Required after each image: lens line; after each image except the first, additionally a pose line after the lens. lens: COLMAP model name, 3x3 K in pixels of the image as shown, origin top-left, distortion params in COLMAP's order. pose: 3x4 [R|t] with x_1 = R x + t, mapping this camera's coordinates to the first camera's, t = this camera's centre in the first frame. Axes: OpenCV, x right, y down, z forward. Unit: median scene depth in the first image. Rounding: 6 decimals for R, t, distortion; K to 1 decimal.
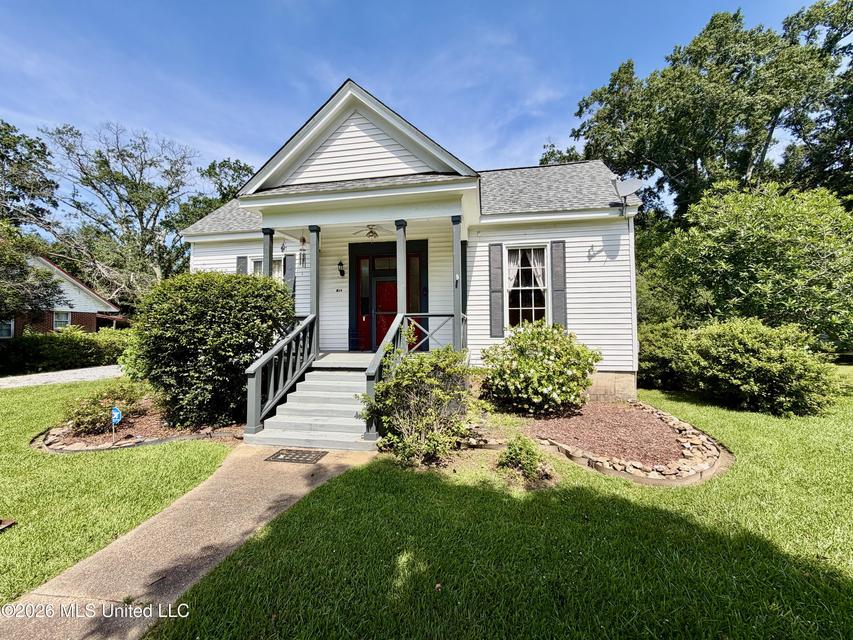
lens RADIAL K [[338.8, 0, 426.5], [0, 338.8, 320.0], [0, 0, 1]] dist [-0.000030, 0.000402]
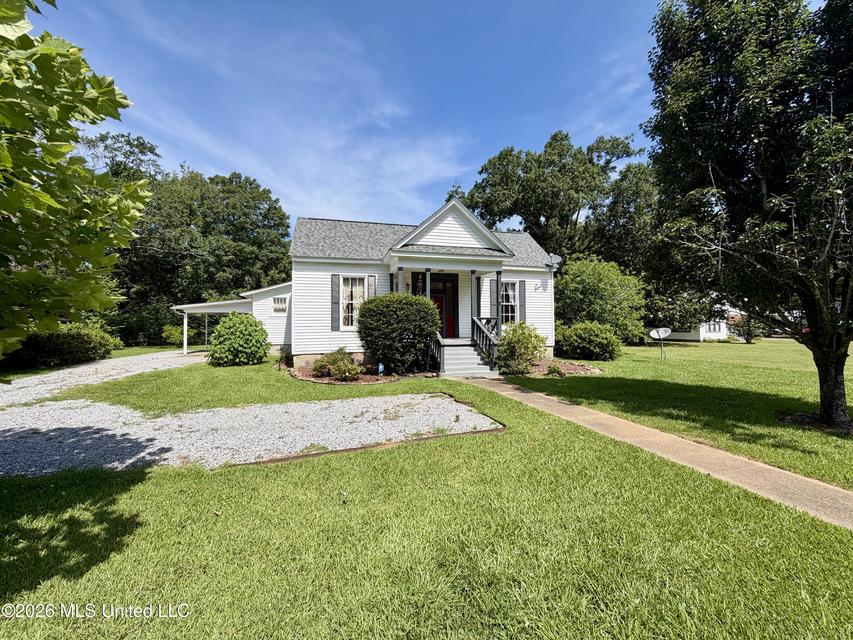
lens RADIAL K [[340.7, 0, 426.5], [0, 340.7, 320.0], [0, 0, 1]] dist [-0.000757, -0.000087]
pose [[0.912319, 0.011530, 0.409317, -0.916924], [-0.014645, 0.999883, 0.004478, -0.006179], [-0.409218, -0.010080, 0.912381, -0.567895]]
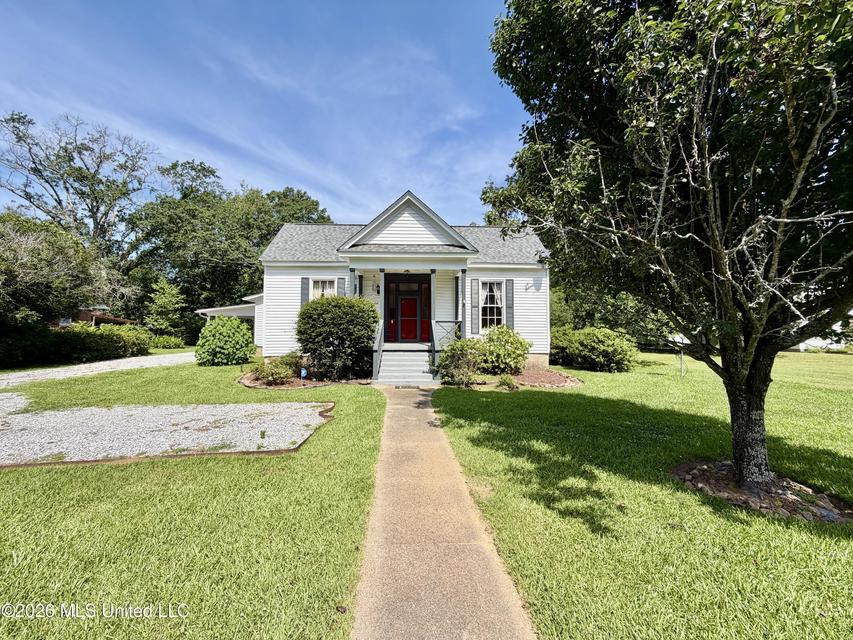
lens RADIAL K [[340.7, 0, 426.5], [0, 340.7, 320.0], [0, 0, 1]] dist [-0.000757, -0.000087]
pose [[0.977912, 0.015980, 0.208406, -0.394888], [-0.016258, 0.999868, -0.000378, -0.015738], [-0.208384, -0.003018, 0.978042, -0.630587]]
